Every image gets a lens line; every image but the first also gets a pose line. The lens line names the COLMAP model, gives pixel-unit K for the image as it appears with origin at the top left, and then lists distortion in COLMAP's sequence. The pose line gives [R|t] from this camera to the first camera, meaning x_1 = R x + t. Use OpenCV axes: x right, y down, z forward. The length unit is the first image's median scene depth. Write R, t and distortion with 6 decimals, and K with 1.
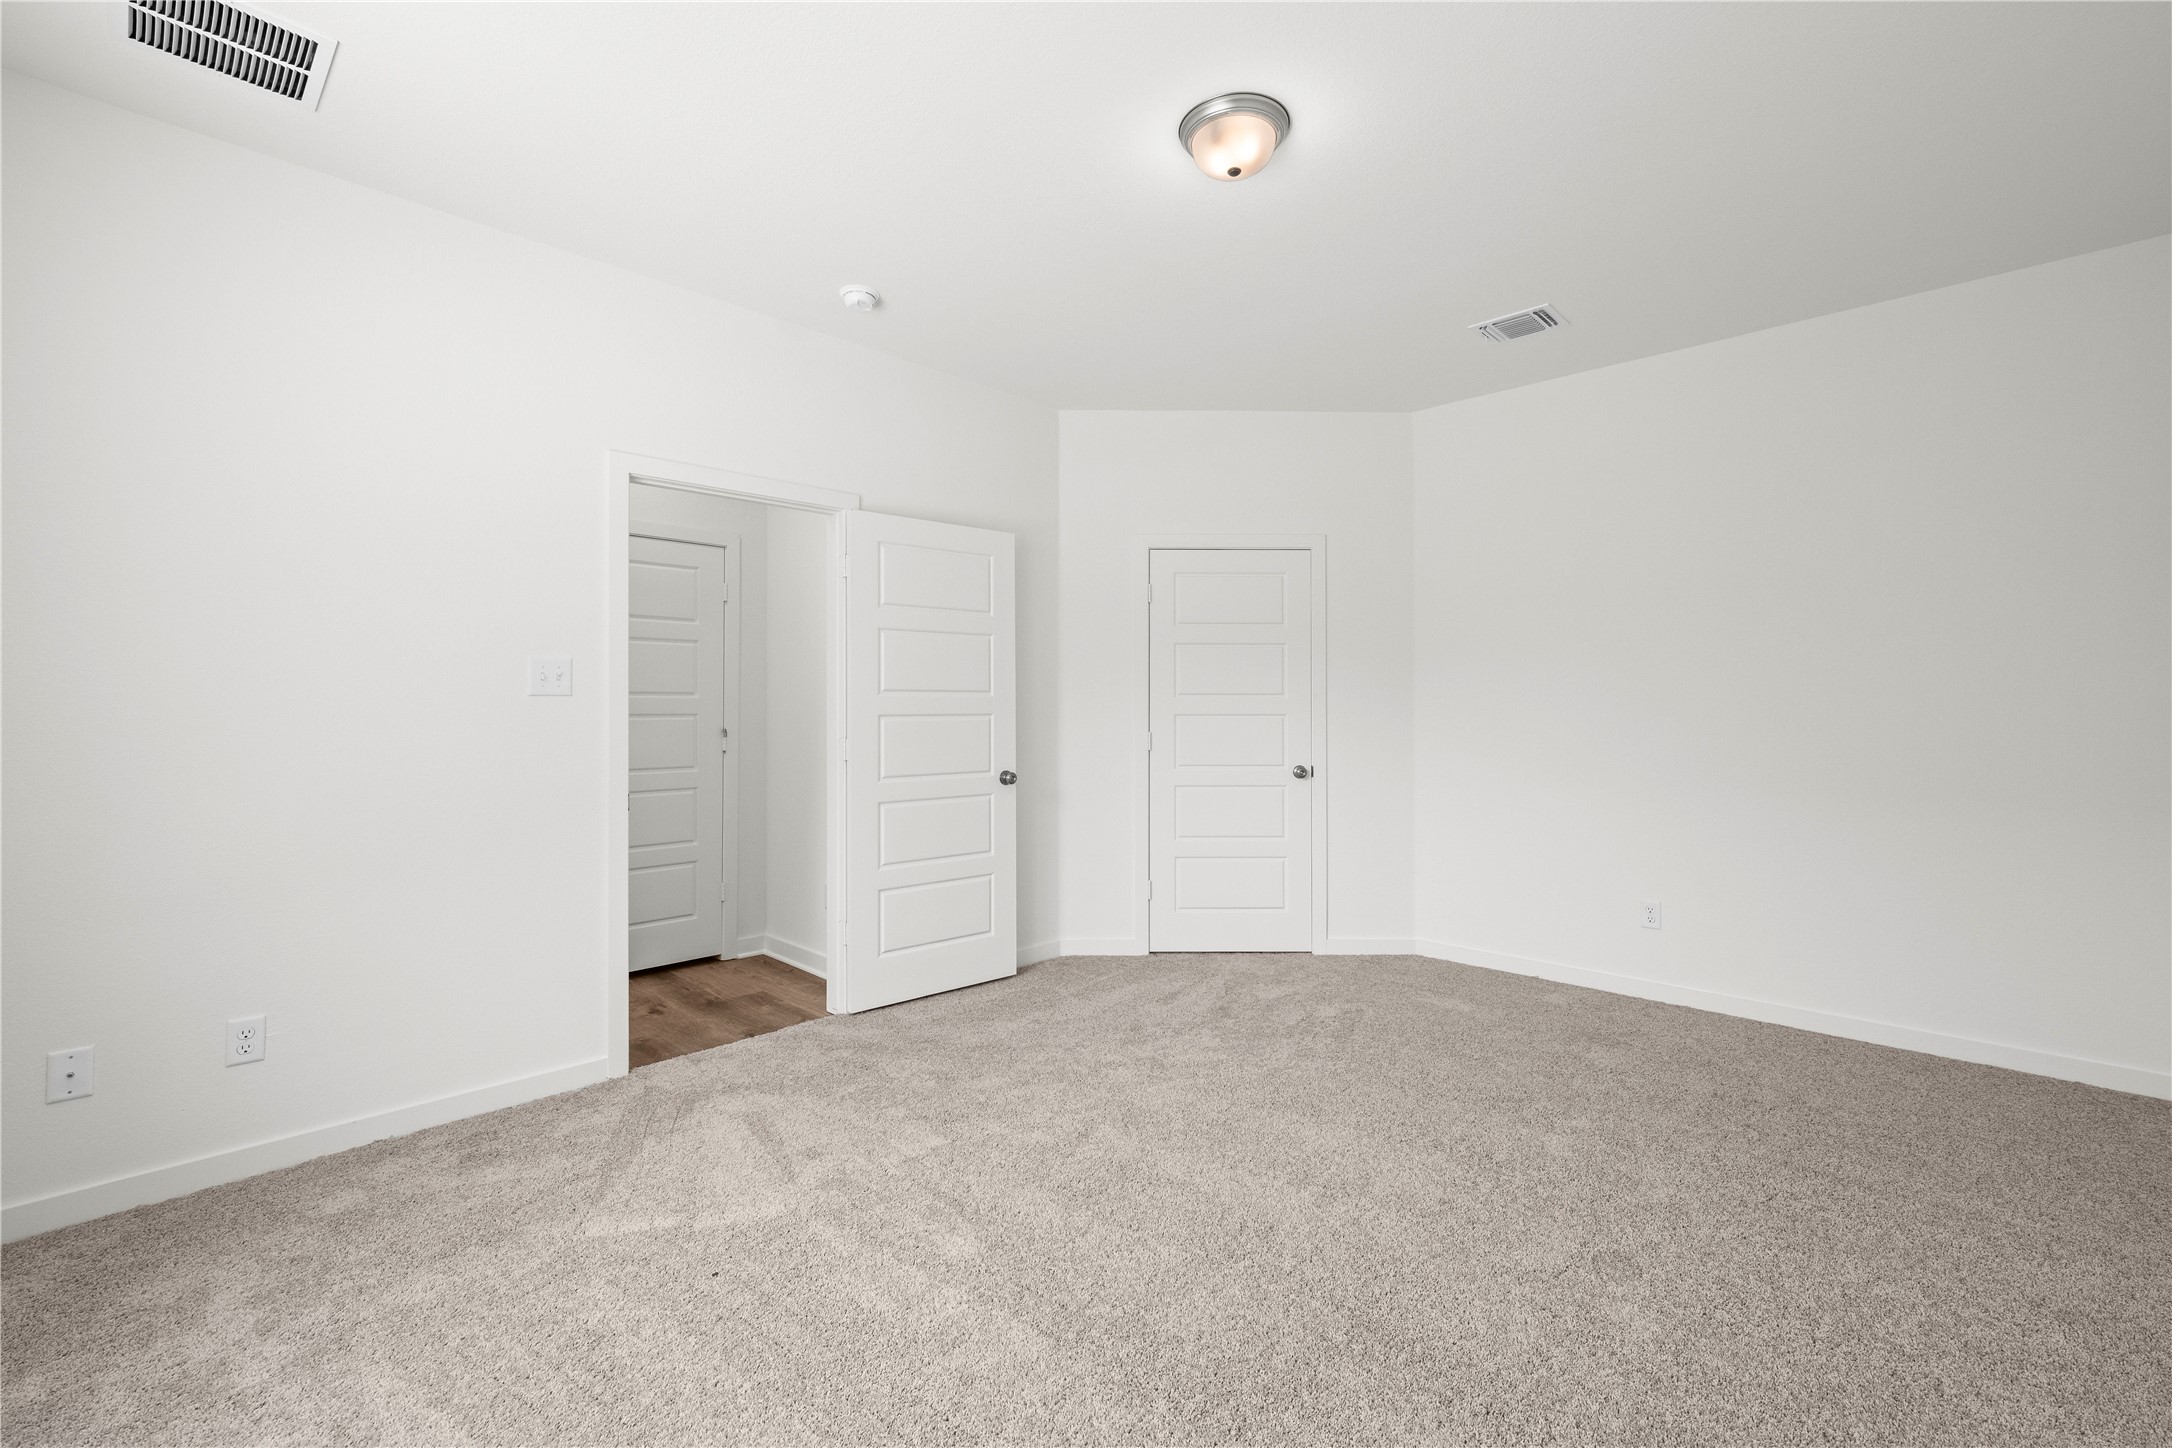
lens RADIAL K [[917.3, 0, 1084.3], [0, 917.3, 717.4], [0, 0, 1]] dist [-0.000345, 0.000087]
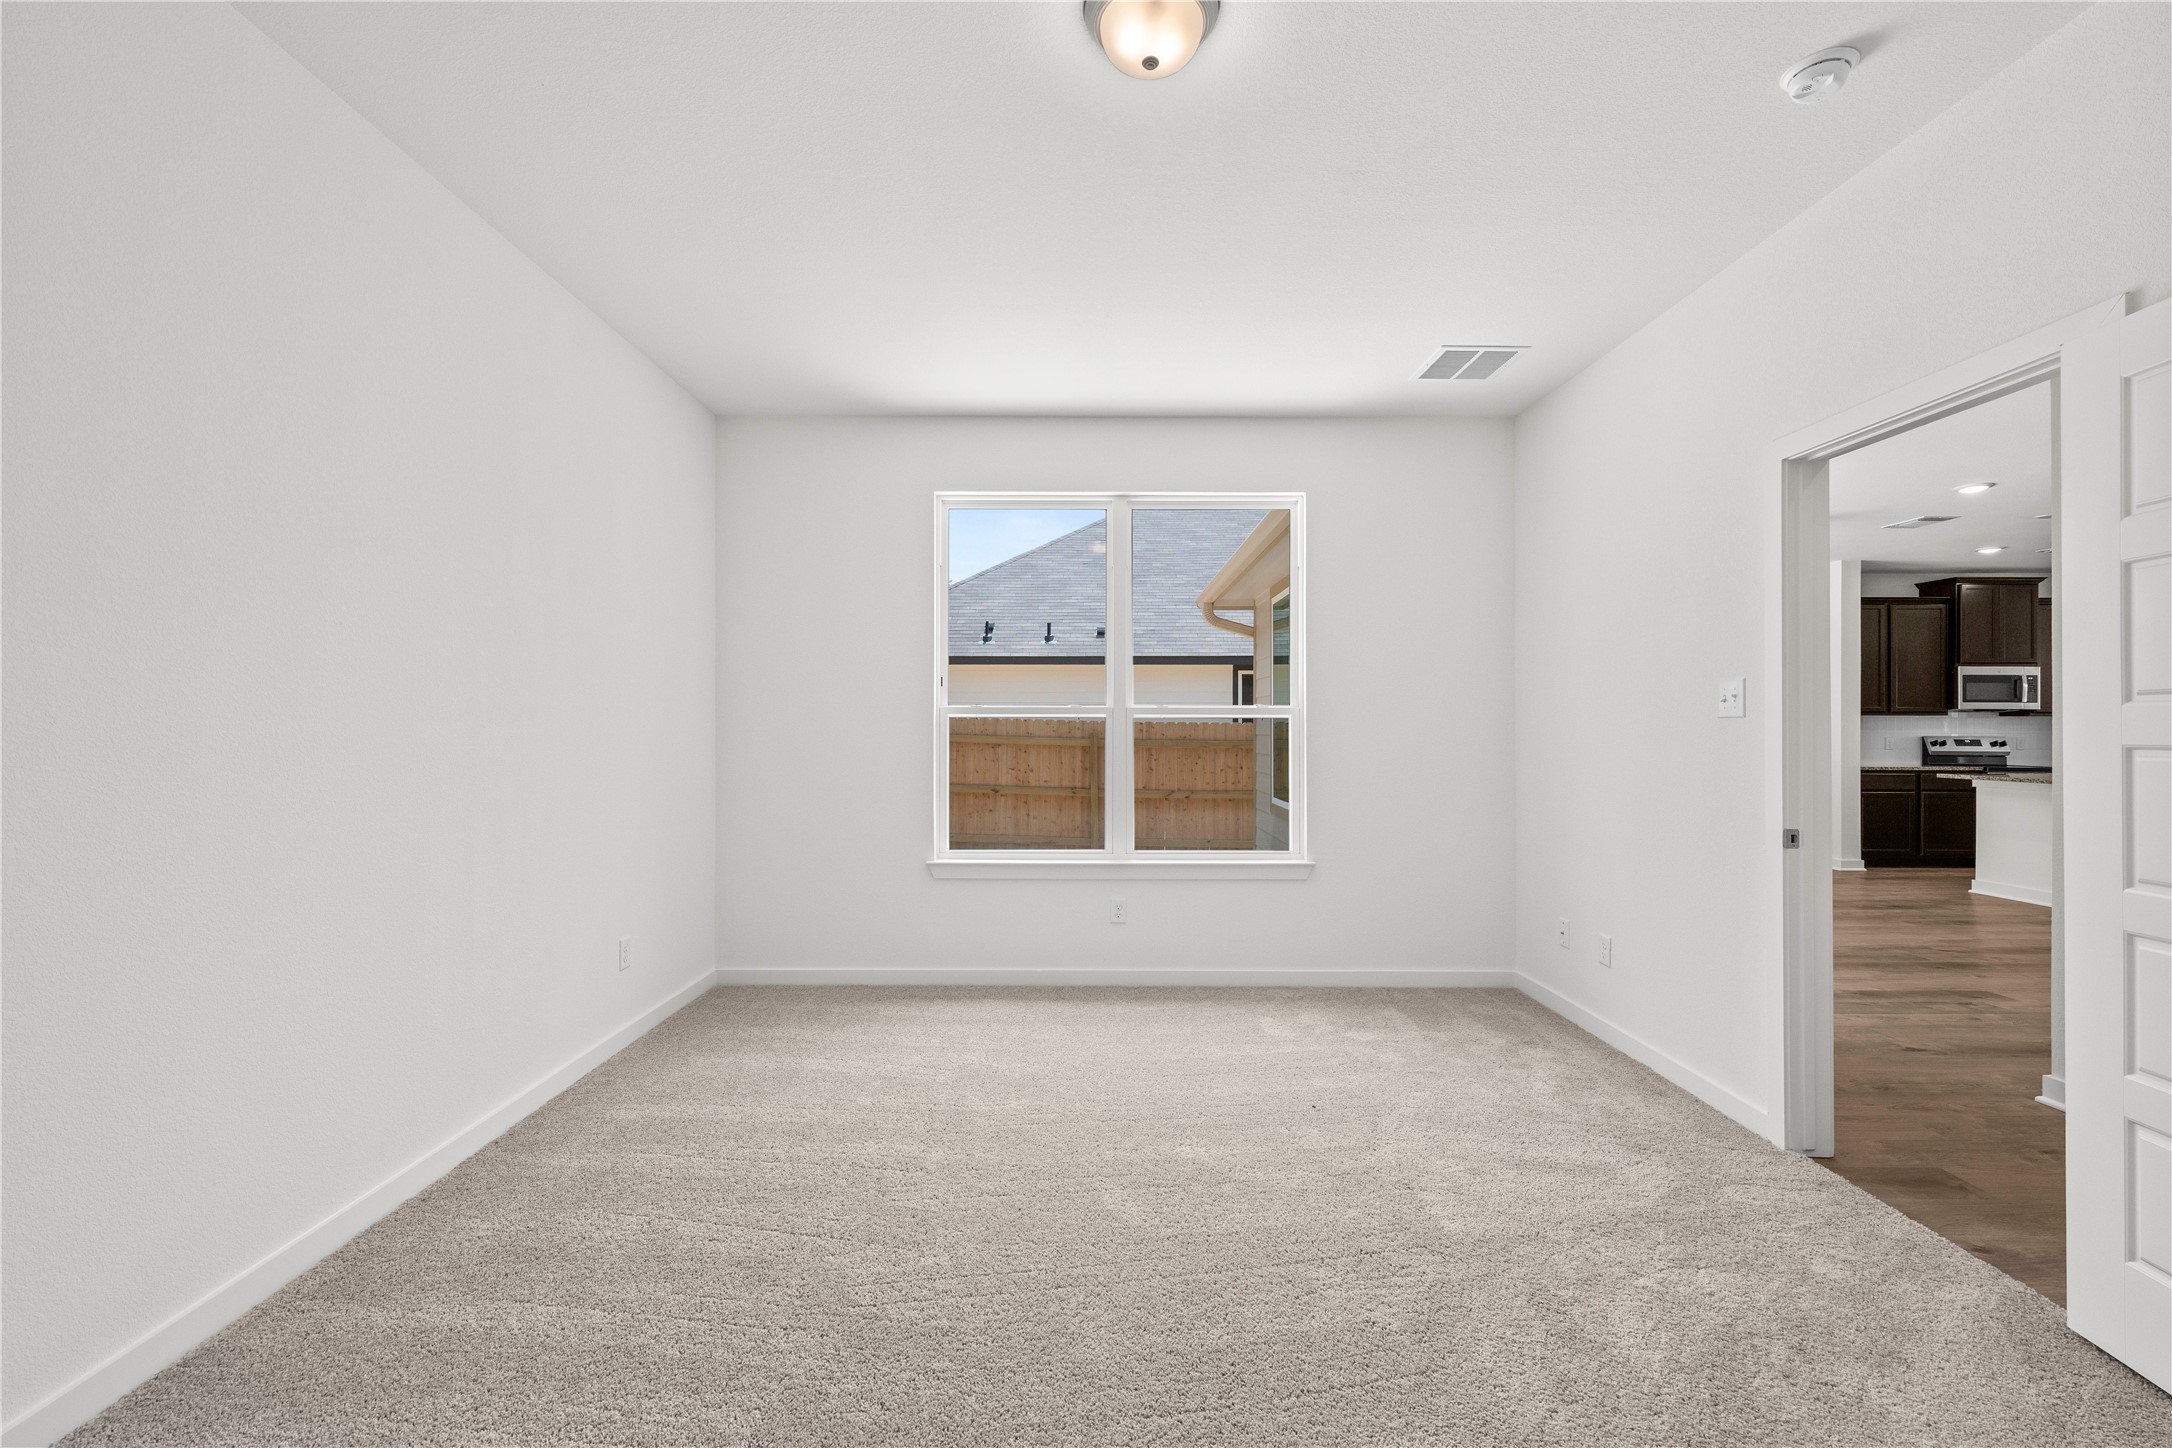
lens RADIAL K [[904.0, 0, 1093.6], [0, 904.0, 724.7], [0, 0, 1]] dist [0.001449, 0.000025]
pose [[-0.712204, -0.009182, -0.701913, 0.711258], [-0.009673, 0.999948, -0.003265, -0.001343], [0.701906, 0.004464, -0.712256, 1.441467]]
